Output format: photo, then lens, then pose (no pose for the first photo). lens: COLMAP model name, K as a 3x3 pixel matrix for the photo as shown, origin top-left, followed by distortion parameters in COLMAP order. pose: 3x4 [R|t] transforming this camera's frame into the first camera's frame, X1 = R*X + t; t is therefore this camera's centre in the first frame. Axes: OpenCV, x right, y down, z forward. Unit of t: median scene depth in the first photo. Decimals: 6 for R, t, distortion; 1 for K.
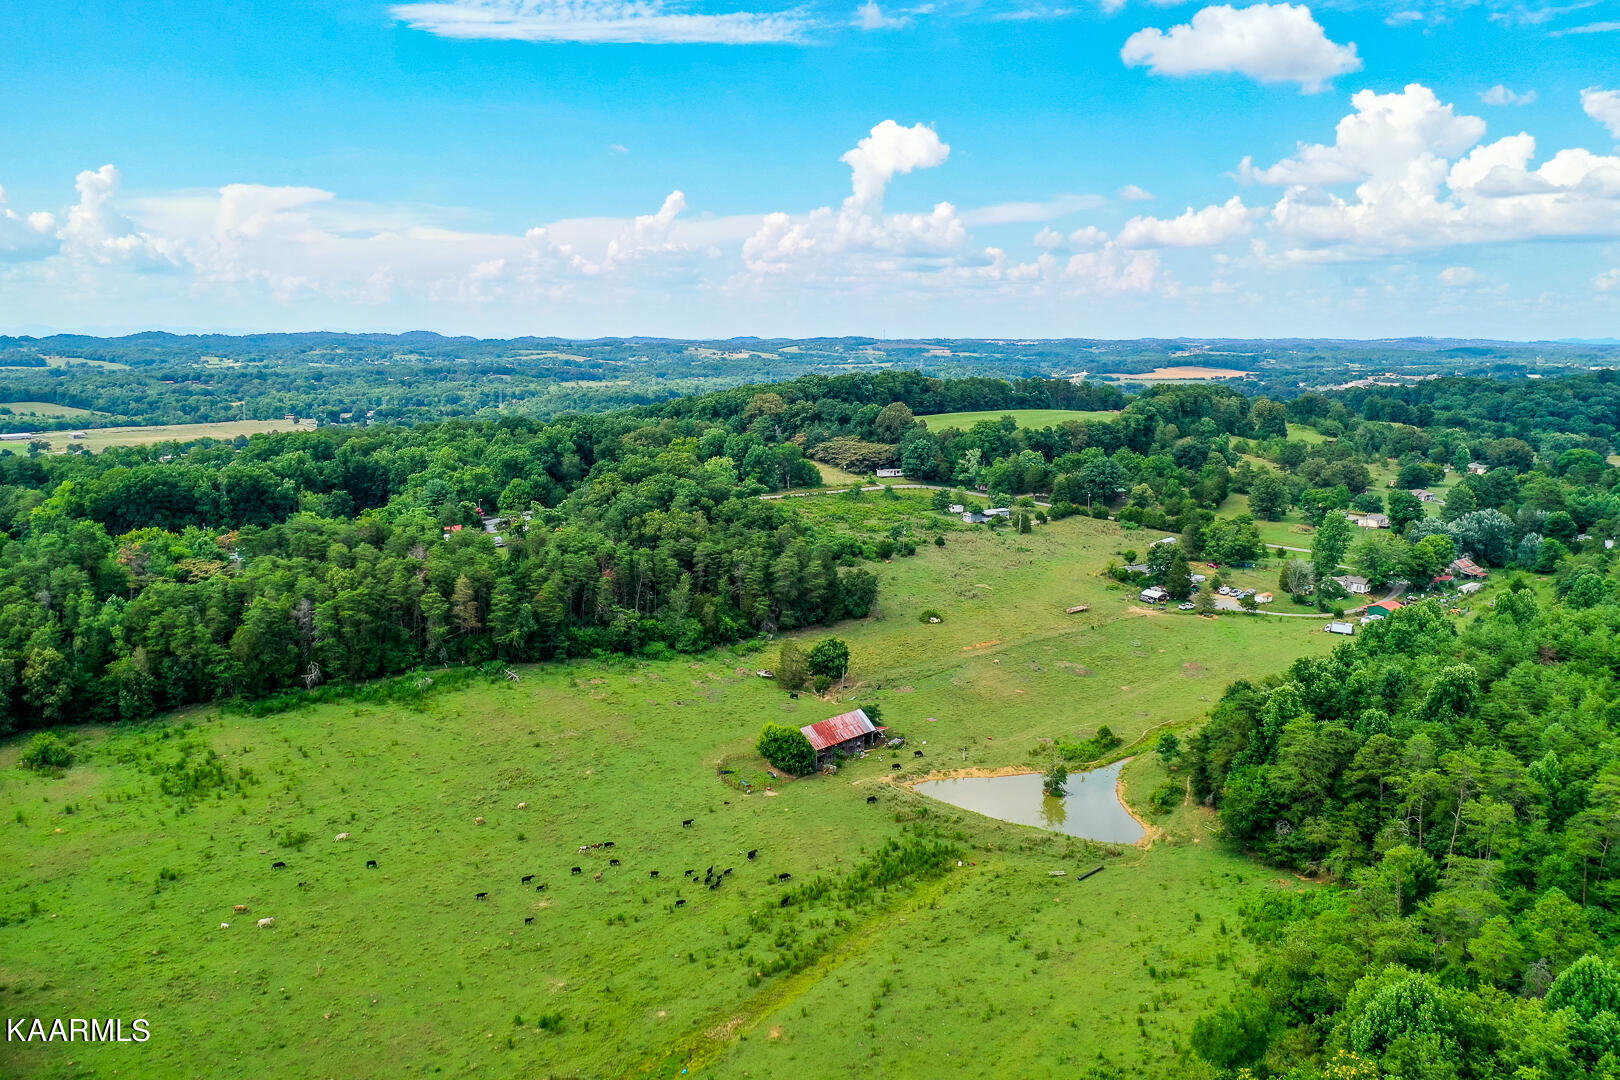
lens RADIAL K [[1267.4, 0, 796.4], [0, 1267.4, 542.1], [0, 0, 1]] dist [0.002502, -0.002244]
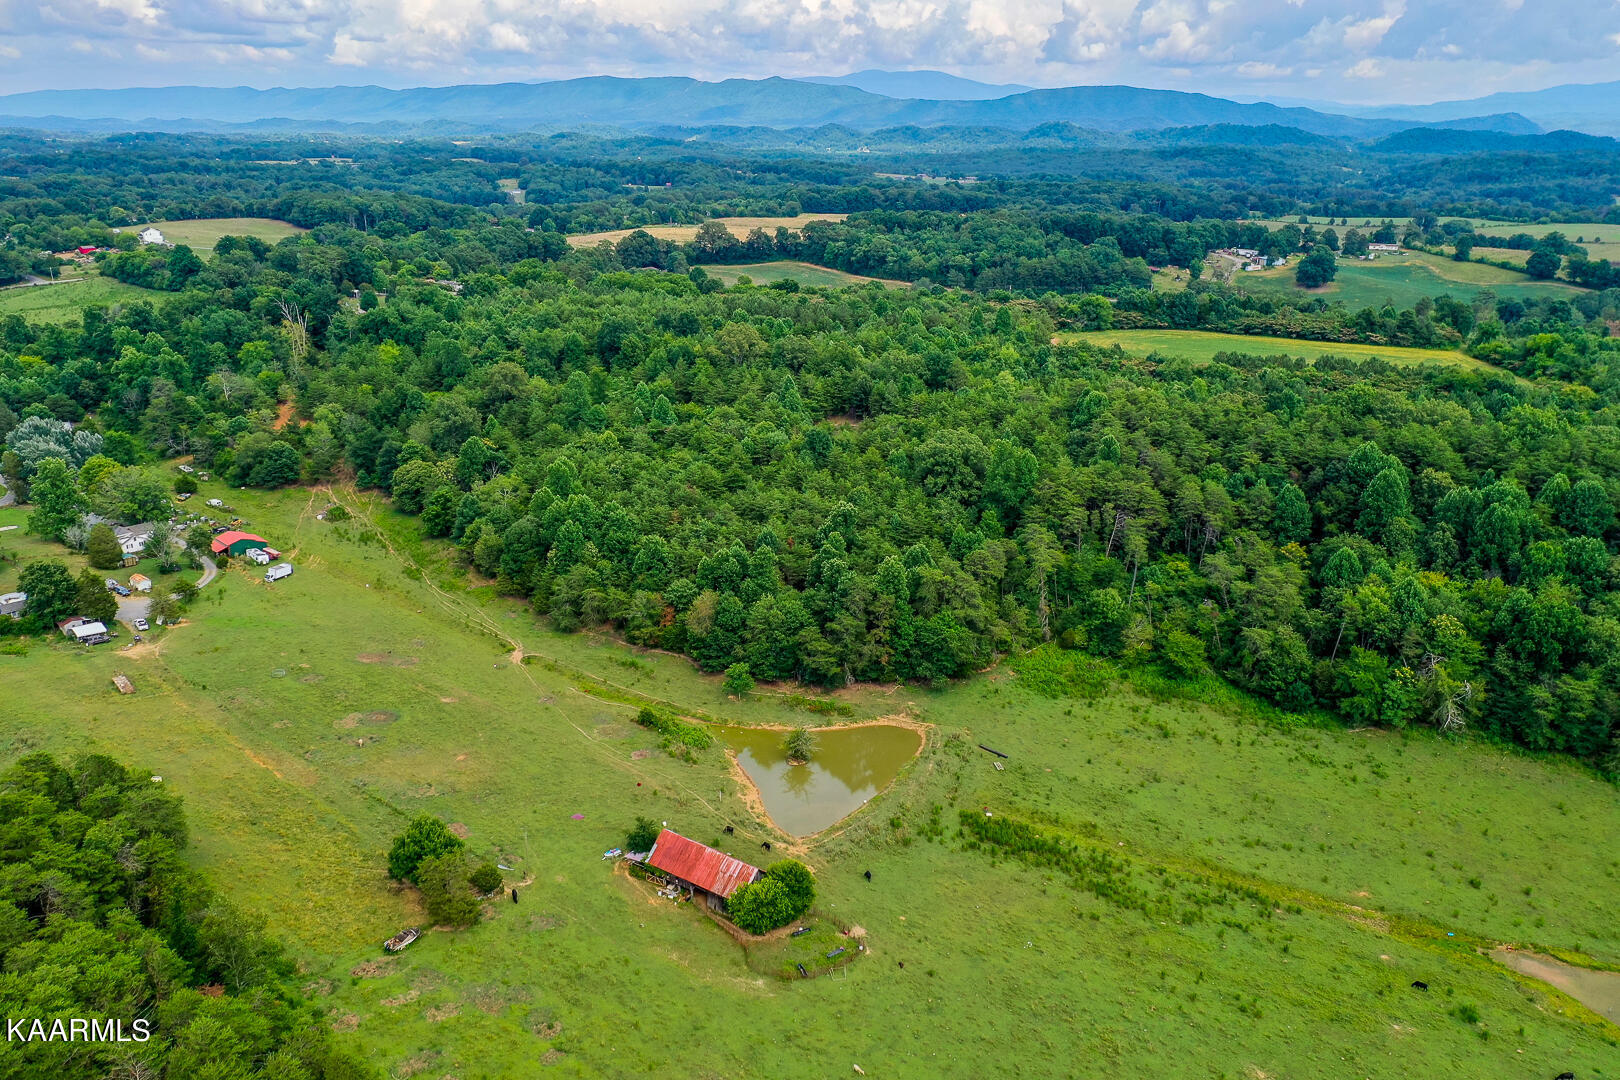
lens RADIAL K [[1267.4, 0, 796.4], [0, 1267.4, 542.1], [0, 0, 1]] dist [0.002502, -0.002244]
pose [[-0.136142, -0.313464, 0.939790, -0.513558], [0.151373, 0.930902, 0.332427, -0.219997], [-0.979057, 0.187516, -0.079285, 0.808790]]
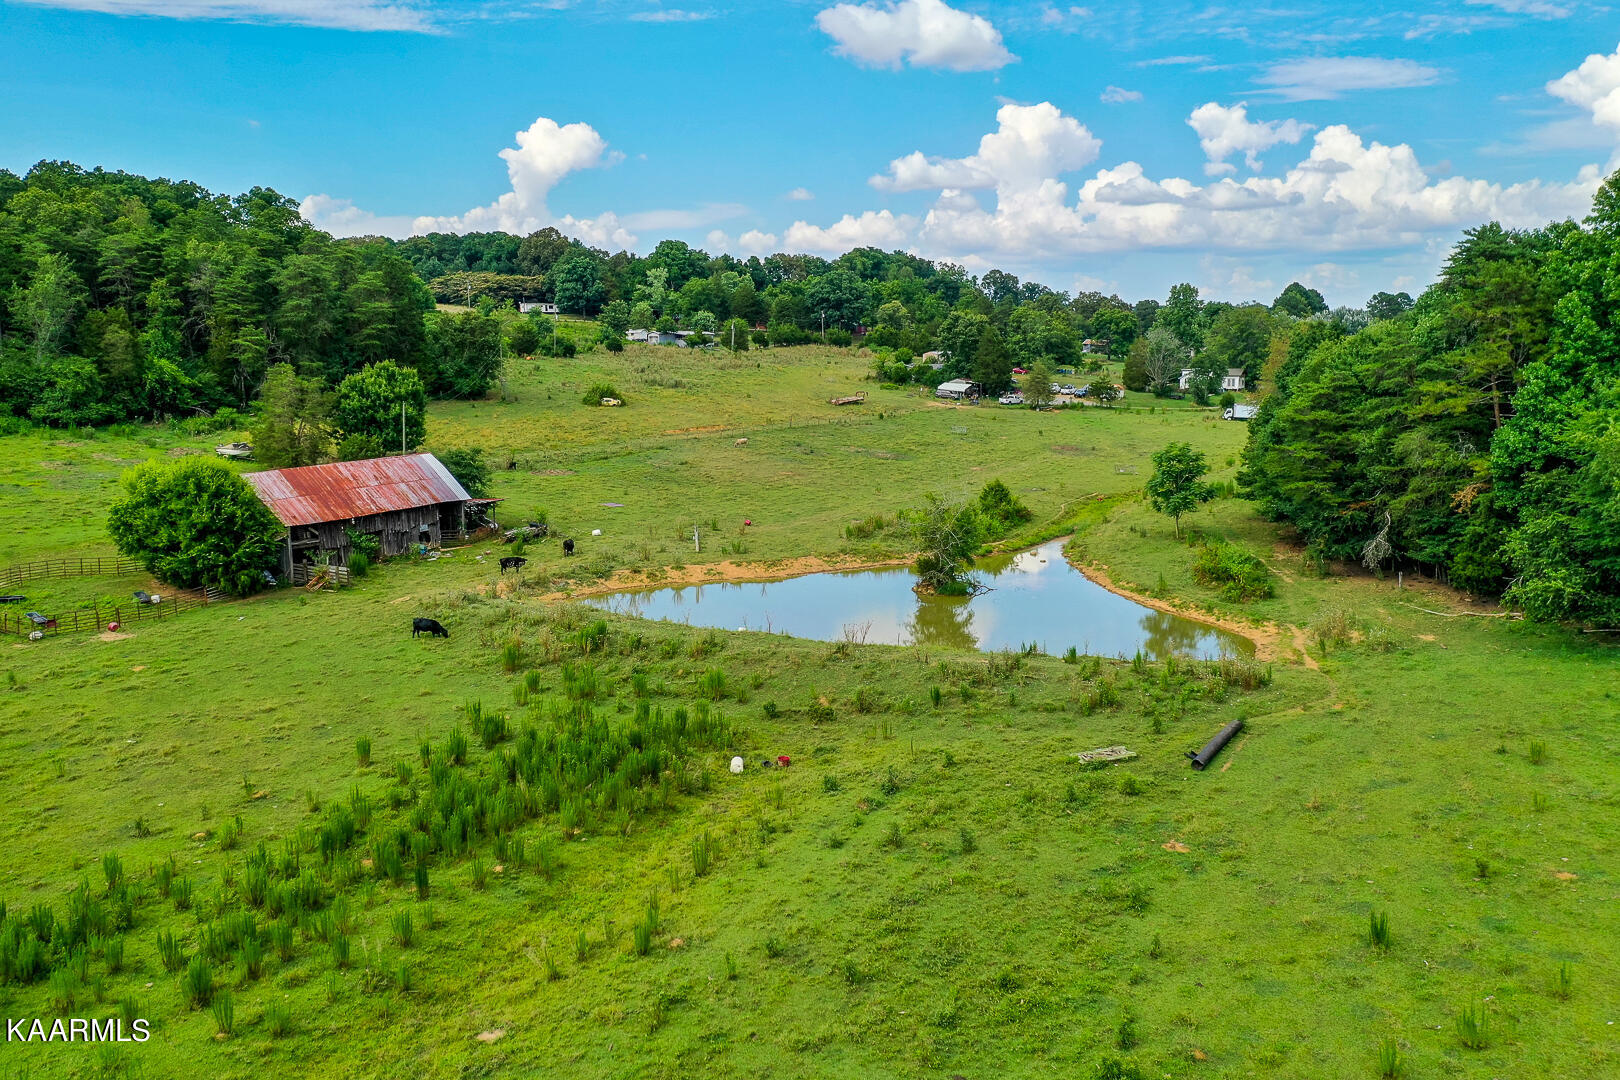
lens RADIAL K [[1267.4, 0, 796.4], [0, 1267.4, 542.1], [0, 0, 1]] dist [0.002502, -0.002244]
pose [[0.966968, -0.044272, 0.251022, 0.051332], [0.045786, 0.998951, -0.000194, 0.140140], [-0.250750, 0.011681, 0.967981, 0.497481]]
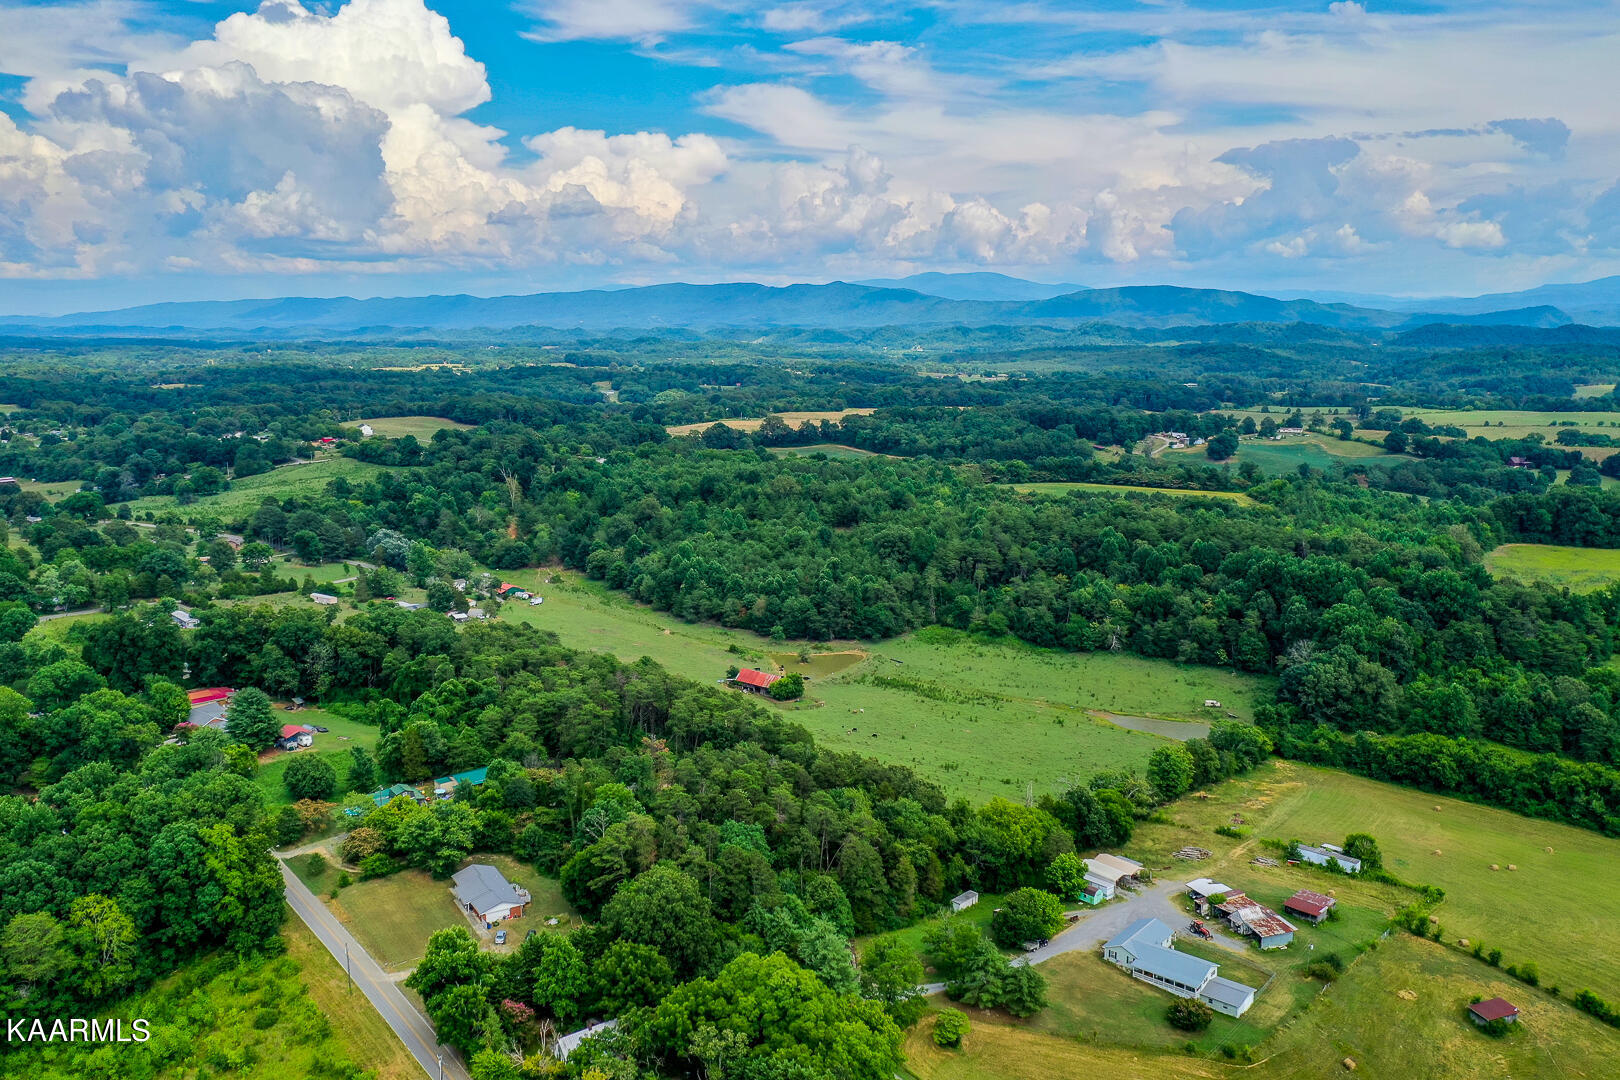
lens RADIAL K [[1267.4, 0, 796.4], [0, 1267.4, 542.1], [0, 0, 1]] dist [0.002502, -0.002244]
pose [[-0.087363, -0.172131, 0.981192, -1.401877], [0.164999, 0.968853, 0.184658, -0.296655], [-0.982417, 0.178028, -0.056240, 0.845082]]
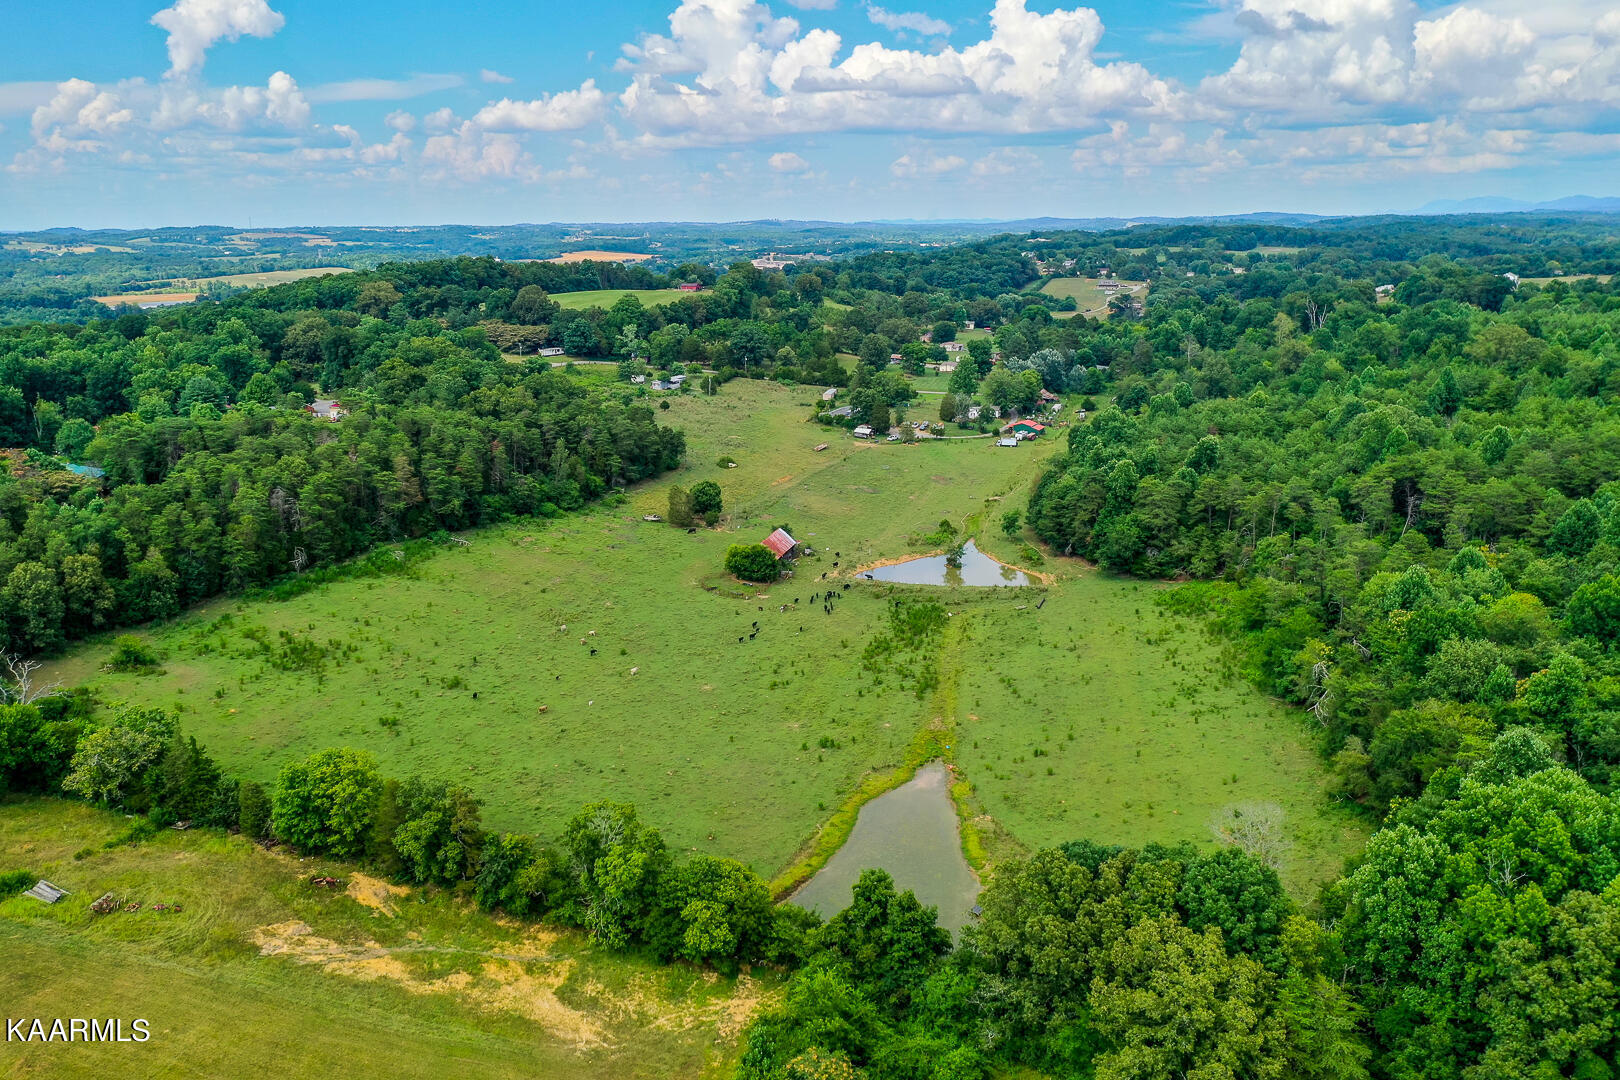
lens RADIAL K [[1267.4, 0, 796.4], [0, 1267.4, 542.1], [0, 0, 1]] dist [0.002502, -0.002244]
pose [[0.886309, -0.124529, 0.446037, -0.409248], [0.085753, 0.990642, 0.106179, 0.014187], [-0.455085, -0.055859, 0.888694, -0.078151]]
